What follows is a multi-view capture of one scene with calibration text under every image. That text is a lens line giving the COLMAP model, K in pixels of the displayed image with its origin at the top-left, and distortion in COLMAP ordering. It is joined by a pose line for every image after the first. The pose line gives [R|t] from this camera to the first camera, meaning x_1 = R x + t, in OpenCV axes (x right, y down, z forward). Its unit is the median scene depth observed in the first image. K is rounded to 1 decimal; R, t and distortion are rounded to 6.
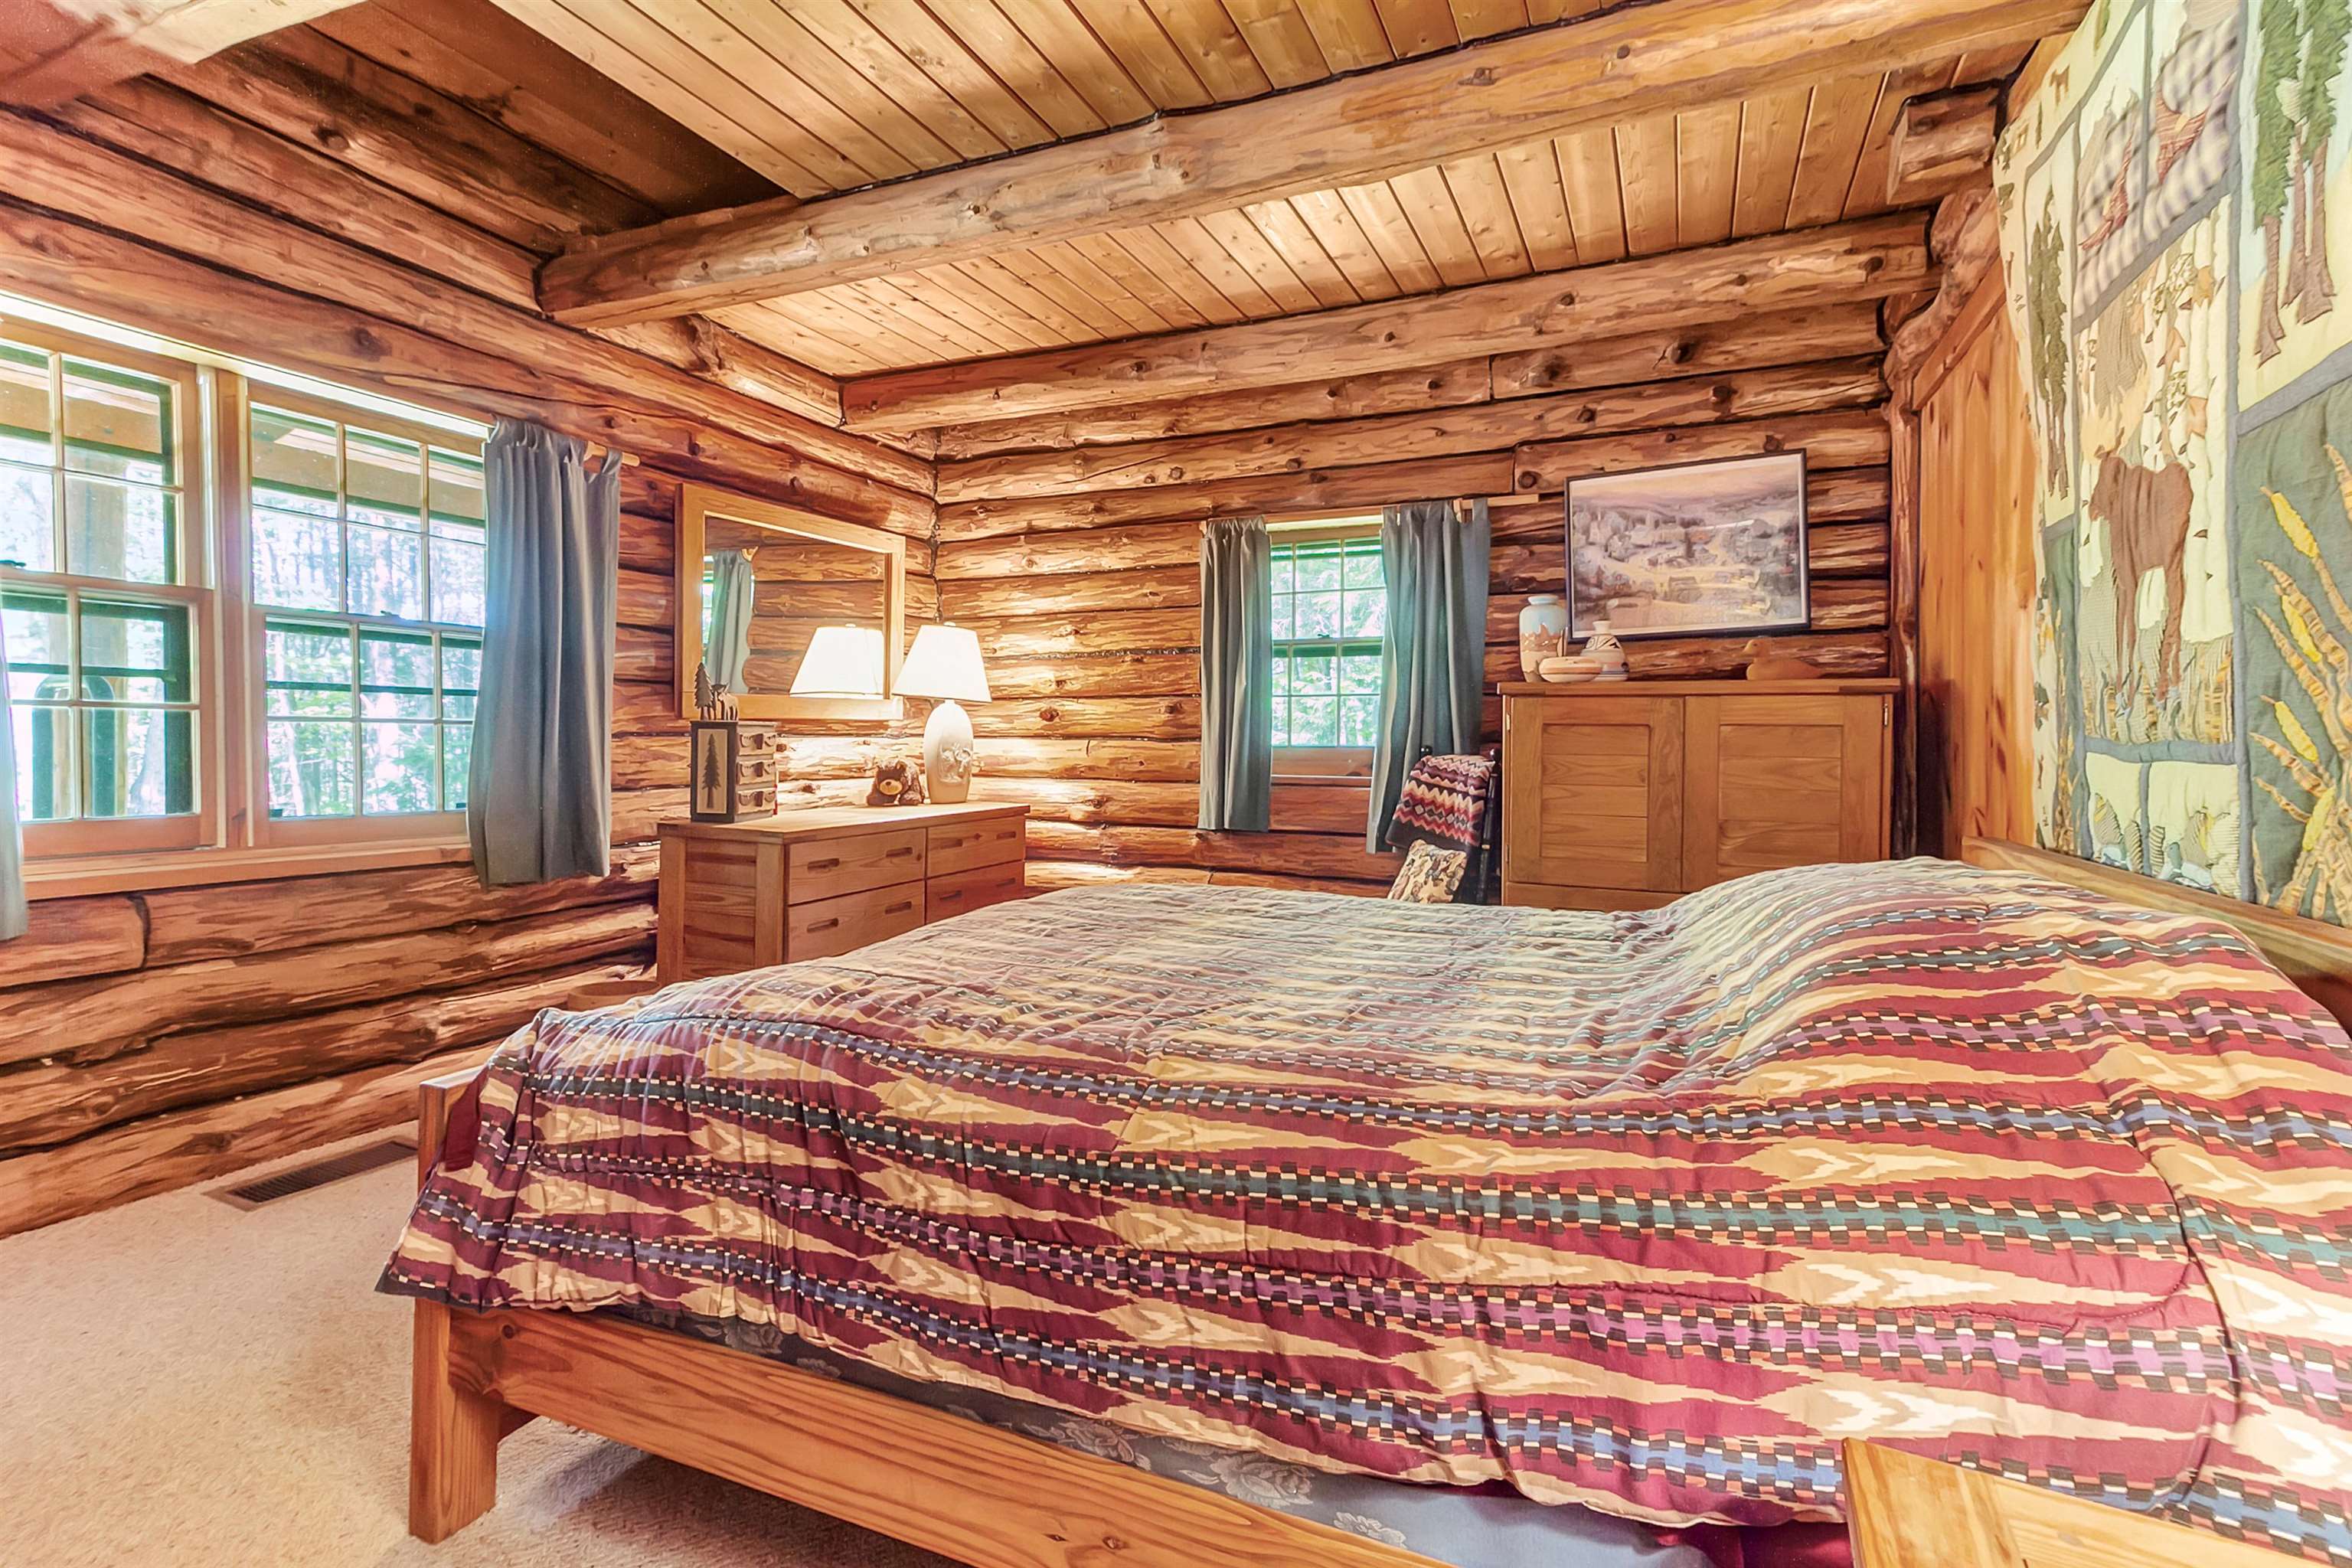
lens RADIAL K [[1094.3, 0, 1195.5], [0, 1094.3, 750.3], [0, 0, 1]] dist [0.023315, 0.002643]
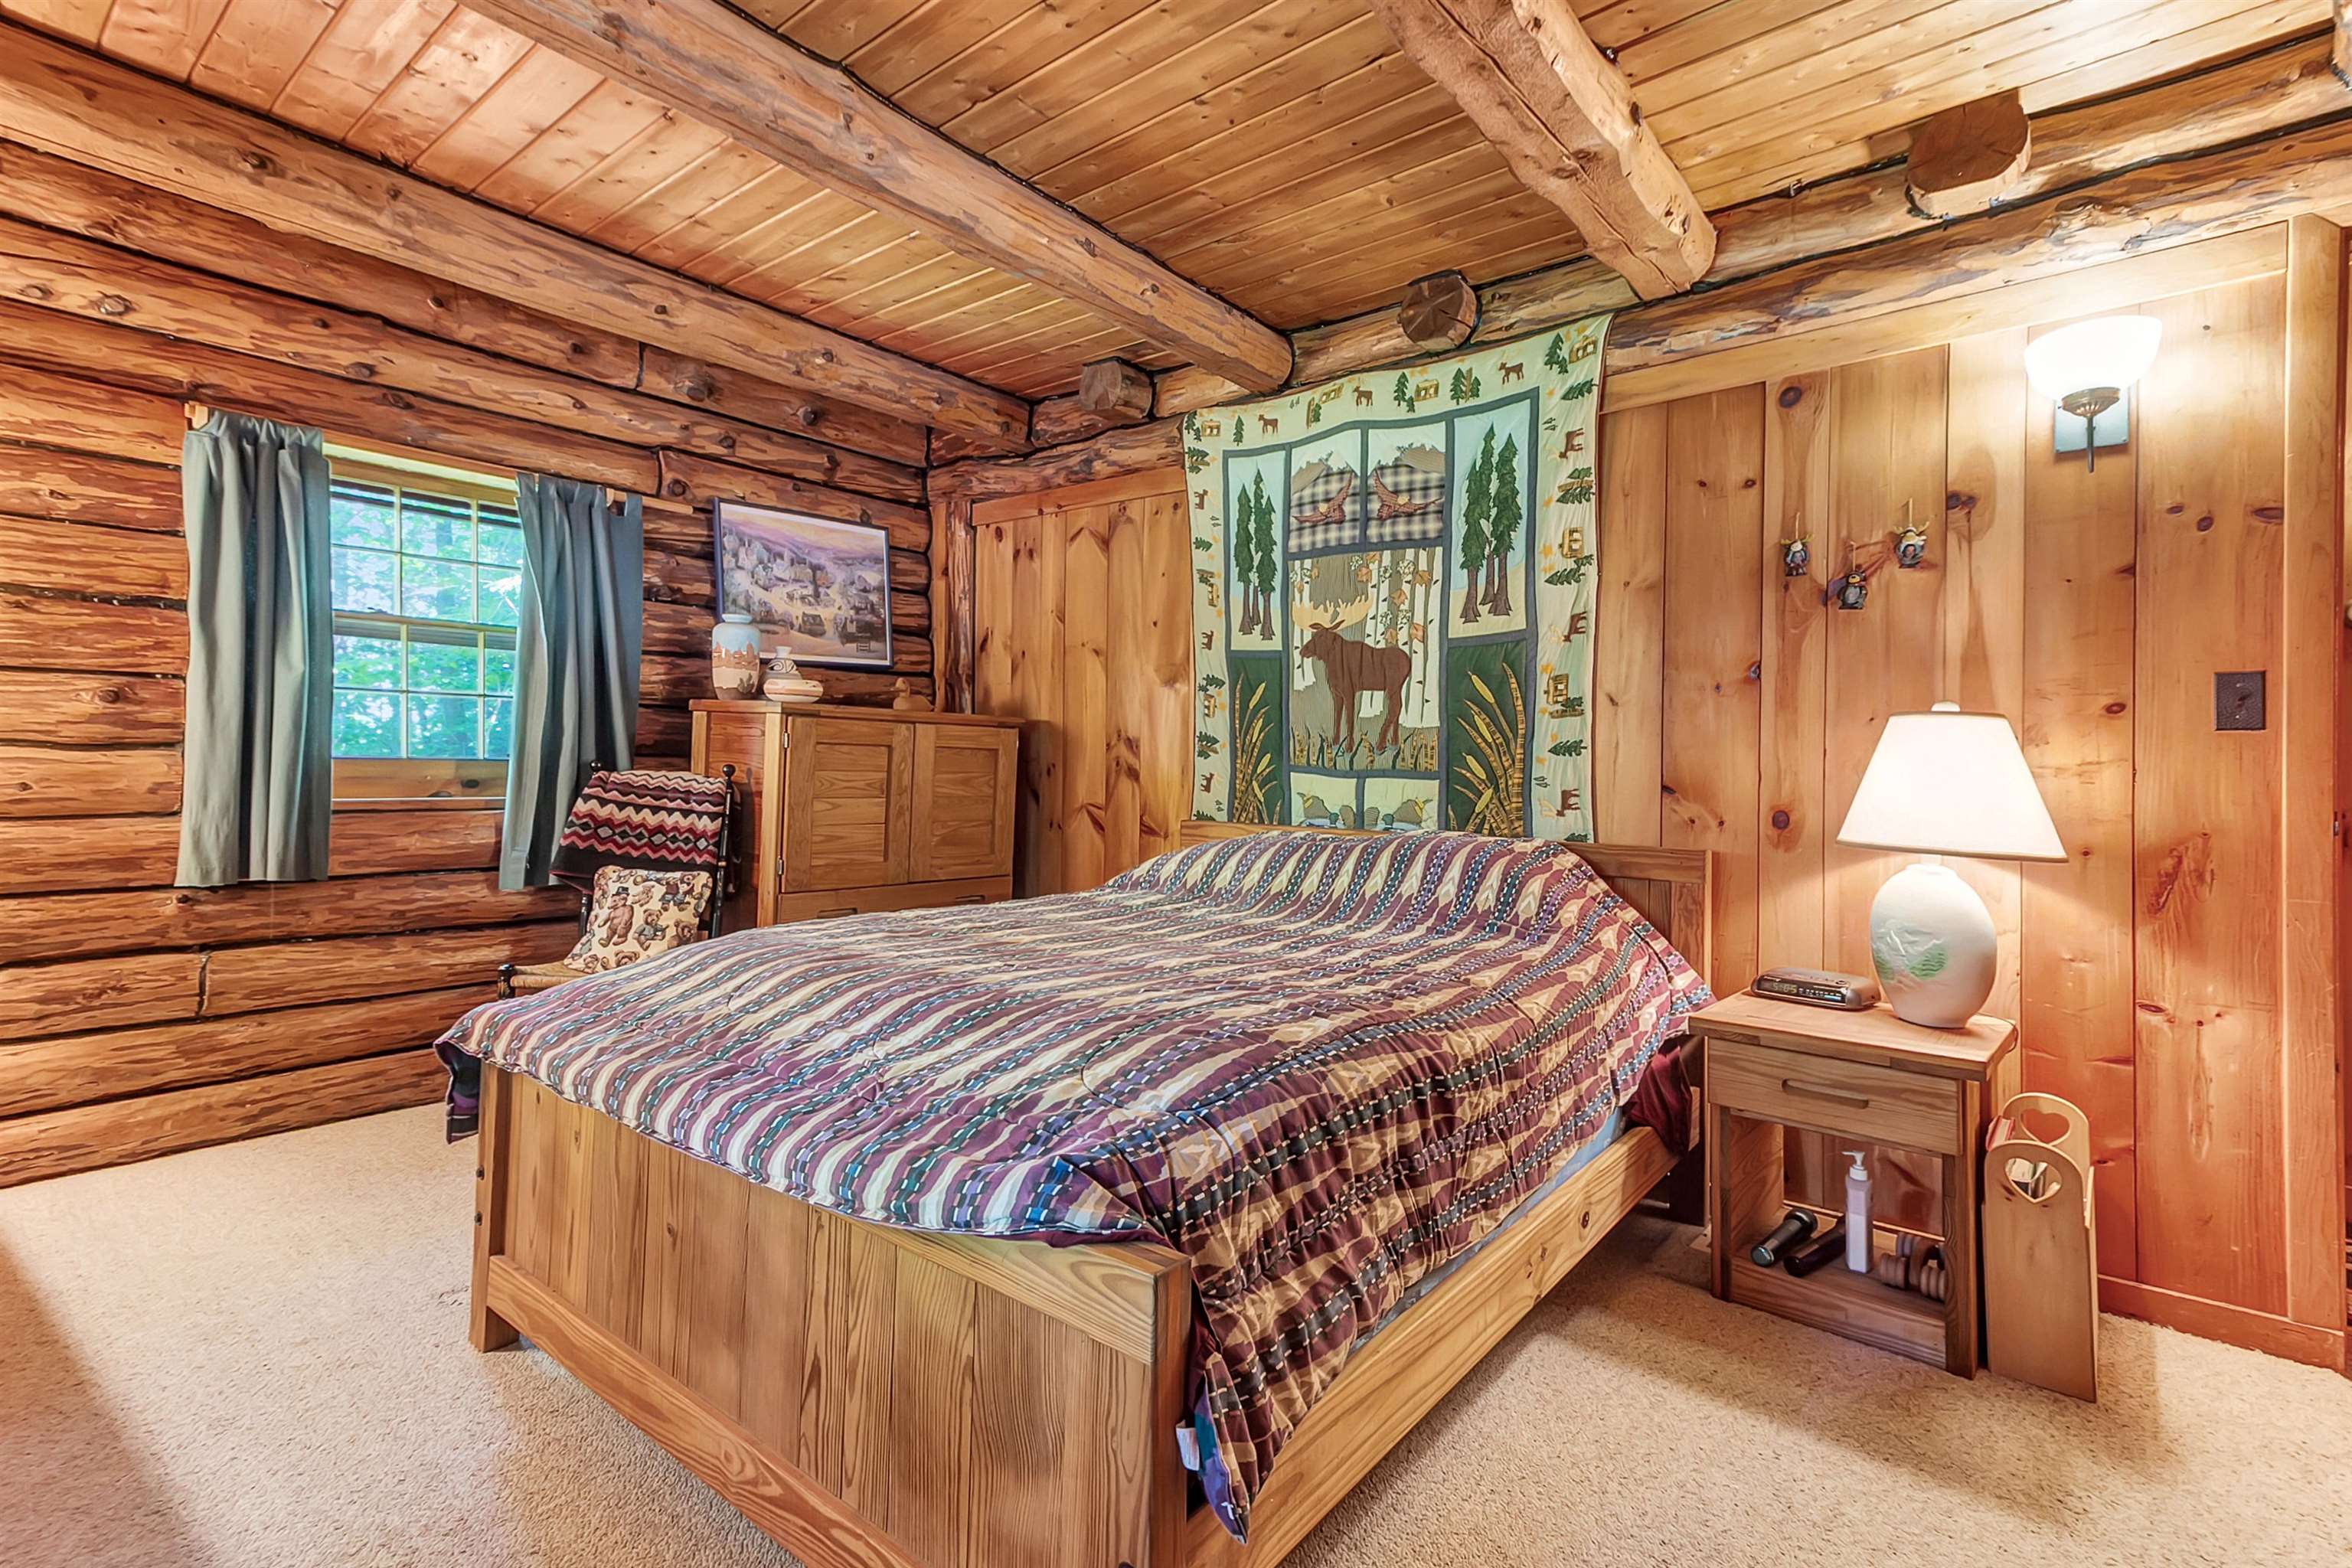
lens RADIAL K [[1094.3, 0, 1176.1], [0, 1094.3, 759.2], [0, 0, 1]] dist [0.023315, 0.002643]
pose [[0.274459, 0.003281, 0.961593, -0.526482], [-0.009778, 0.999952, -0.000621, -0.008851], [-0.961549, -0.009232, 0.274478, 0.308306]]
